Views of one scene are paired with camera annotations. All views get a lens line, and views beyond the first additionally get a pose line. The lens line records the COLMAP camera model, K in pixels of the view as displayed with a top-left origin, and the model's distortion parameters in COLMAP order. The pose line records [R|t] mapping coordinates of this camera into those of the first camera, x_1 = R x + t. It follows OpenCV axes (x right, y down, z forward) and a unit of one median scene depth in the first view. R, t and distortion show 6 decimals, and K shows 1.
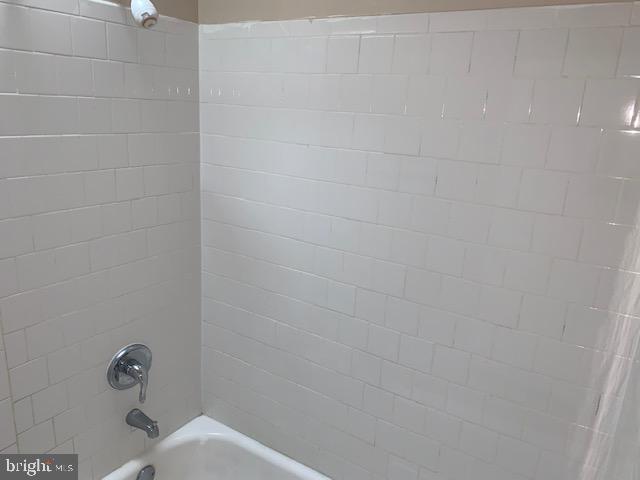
lens RADIAL K [[488.5, 0, 303.5], [0, 488.5, 239.7], [0, 0, 1]] dist [0.032256, -0.005676]
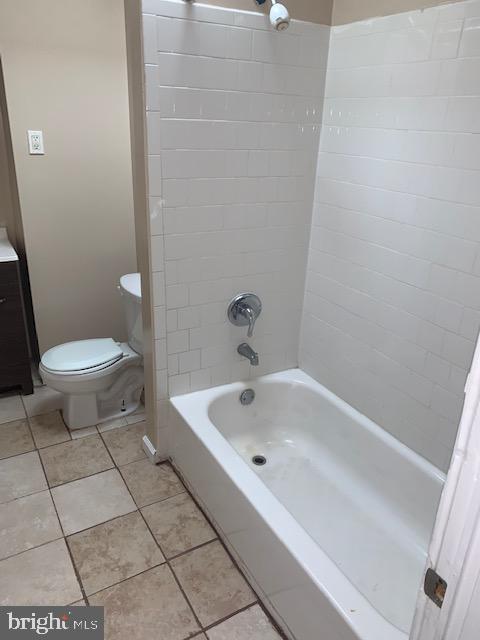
lens RADIAL K [[488.5, 0, 240.7], [0, 488.5, 321.8], [0, 0, 1]] dist [0.032256, -0.005676]
pose [[0.894846, 0.158160, -0.417415, 0.193384], [-0.116722, 0.985496, 0.123182, 0.132361], [0.430843, -0.061507, 0.900328, -0.189592]]
